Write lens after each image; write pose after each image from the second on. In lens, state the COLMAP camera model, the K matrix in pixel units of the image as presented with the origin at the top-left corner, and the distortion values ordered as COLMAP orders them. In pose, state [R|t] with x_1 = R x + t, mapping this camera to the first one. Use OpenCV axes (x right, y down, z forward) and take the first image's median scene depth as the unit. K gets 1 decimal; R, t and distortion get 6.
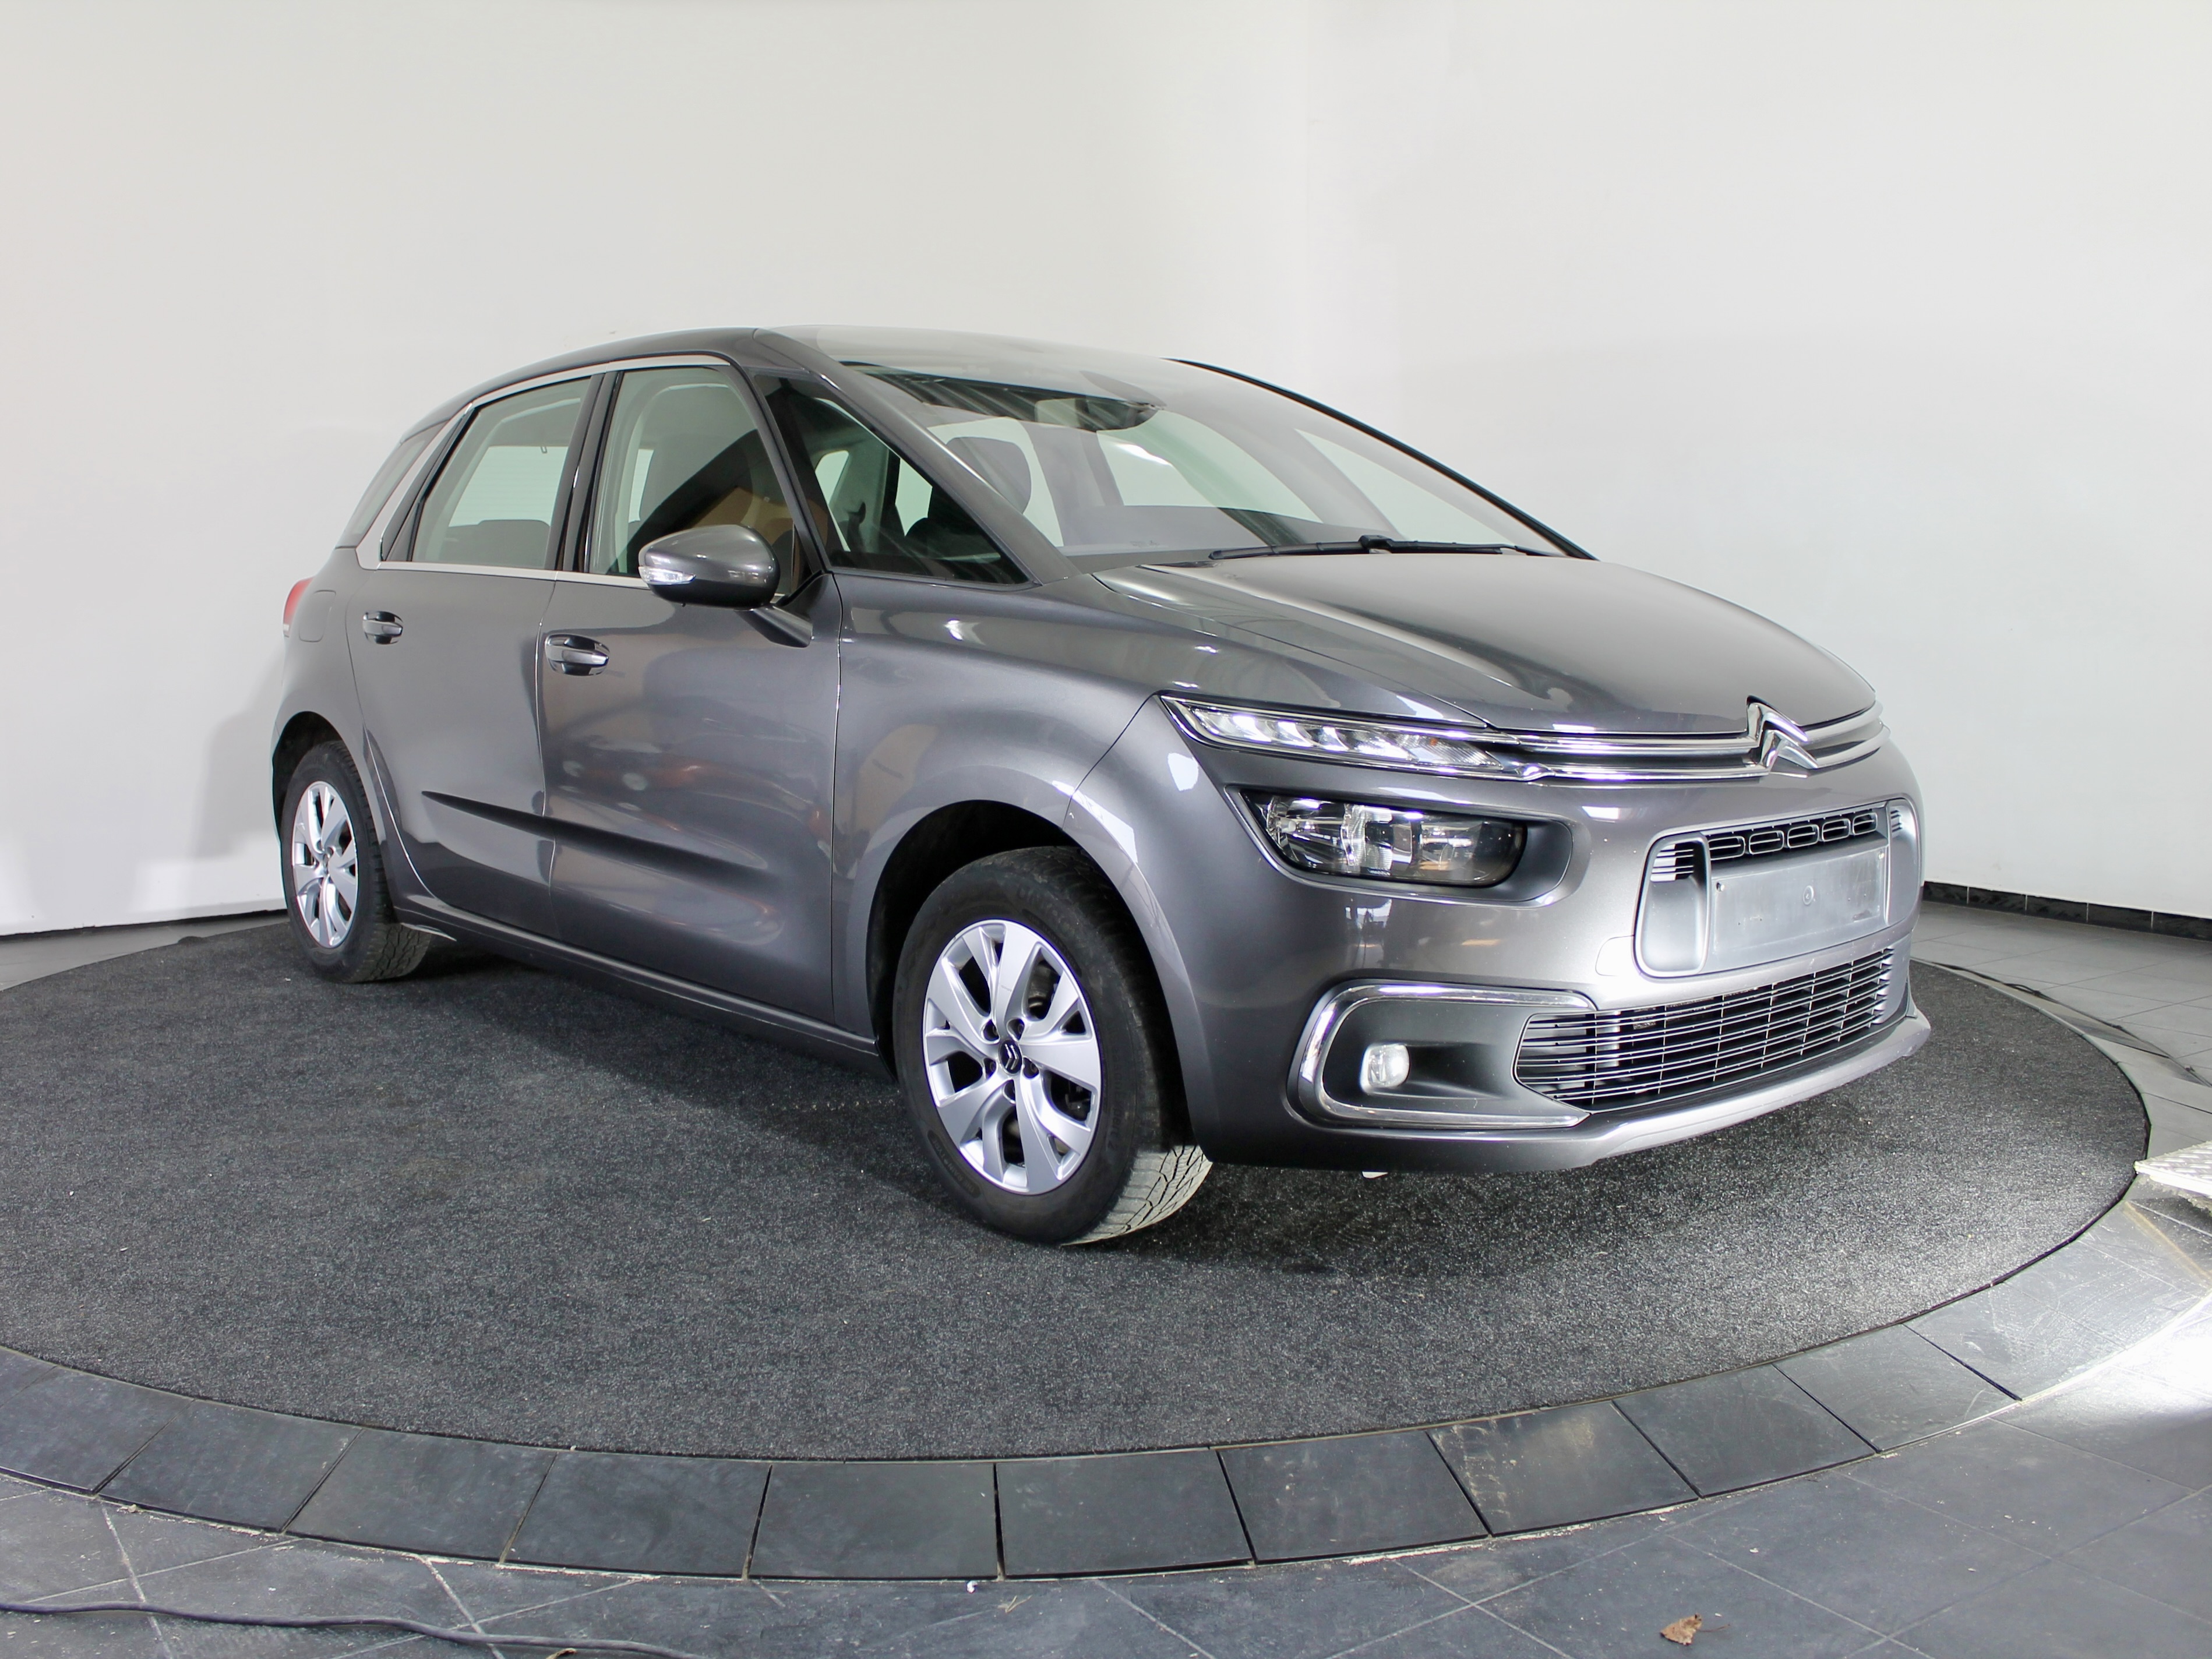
lens RADIAL K [[1121.4, 0, 1106.0], [0, 1121.4, 829.5], [0, 0, 1]] dist [-0.001205, 0.000118]
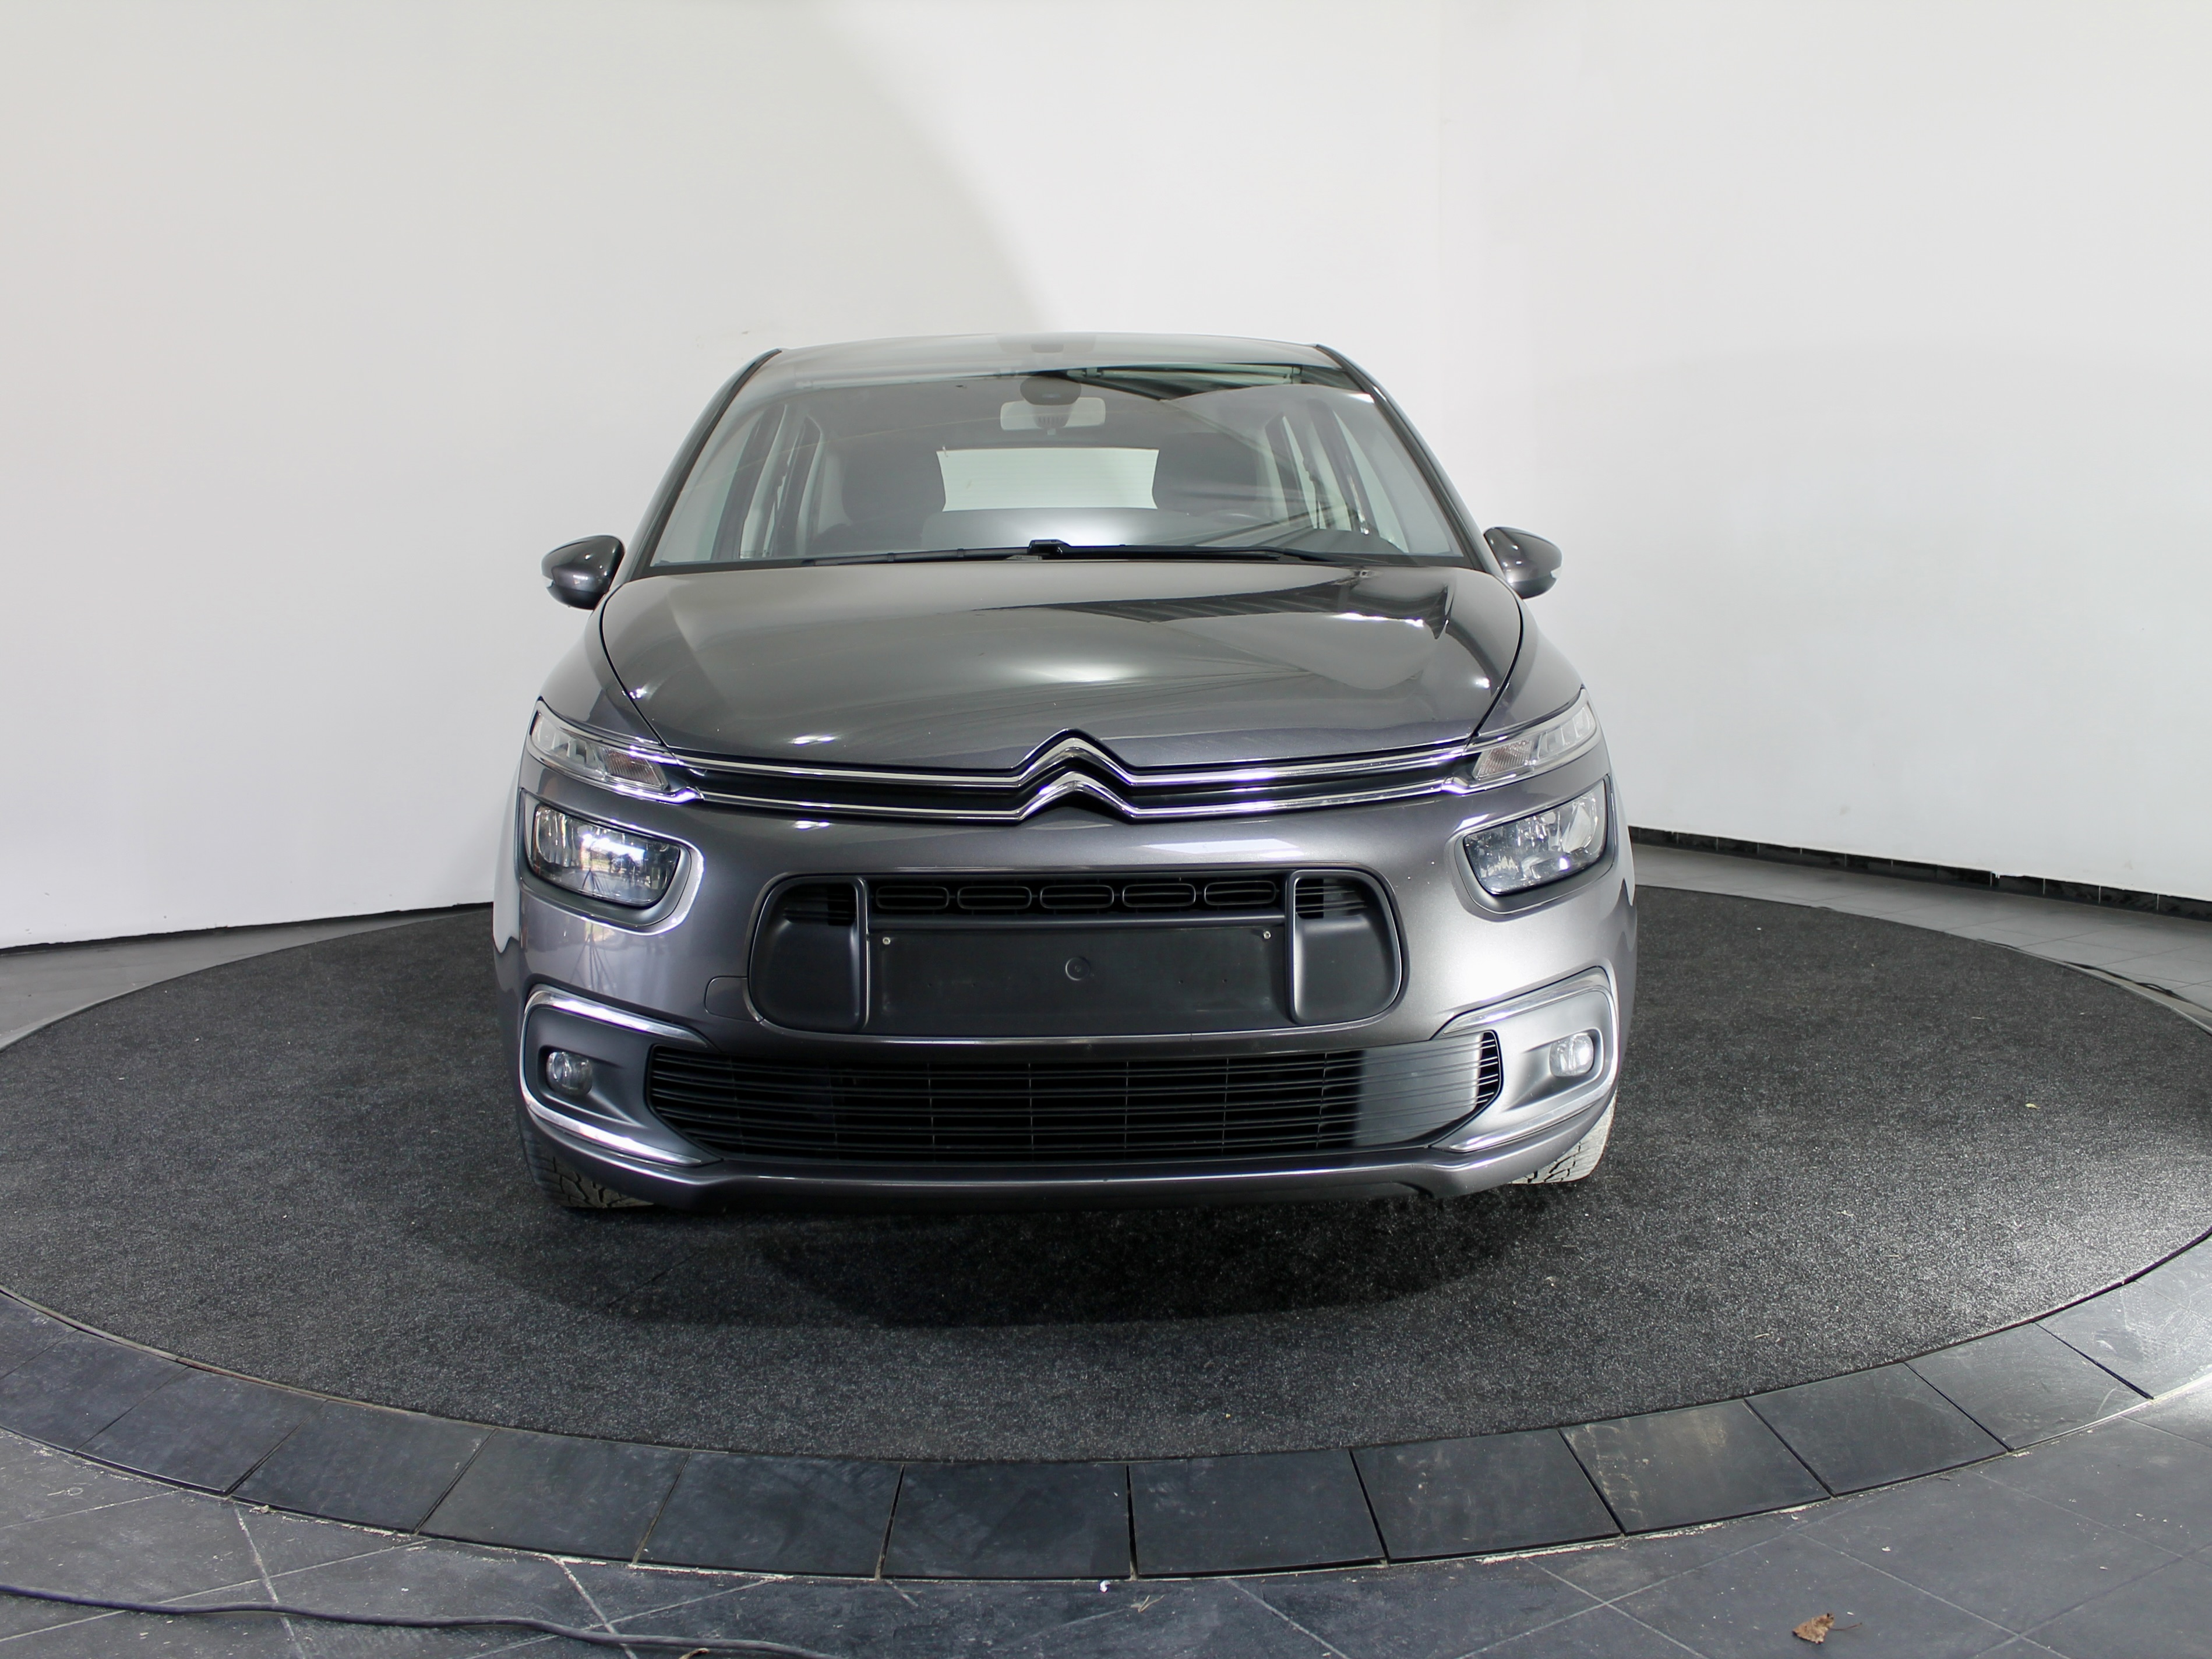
lens RADIAL K [[1121.4, 0, 1106.0], [0, 1121.4, 829.5], [0, 0, 1]] dist [-0.001205, 0.000118]
pose [[1.000000, -0.000756, 0.000552, -0.118647], [0.000756, 1.000000, 0.000235, 0.000022], [-0.000552, -0.000235, 1.000000, -0.000055]]
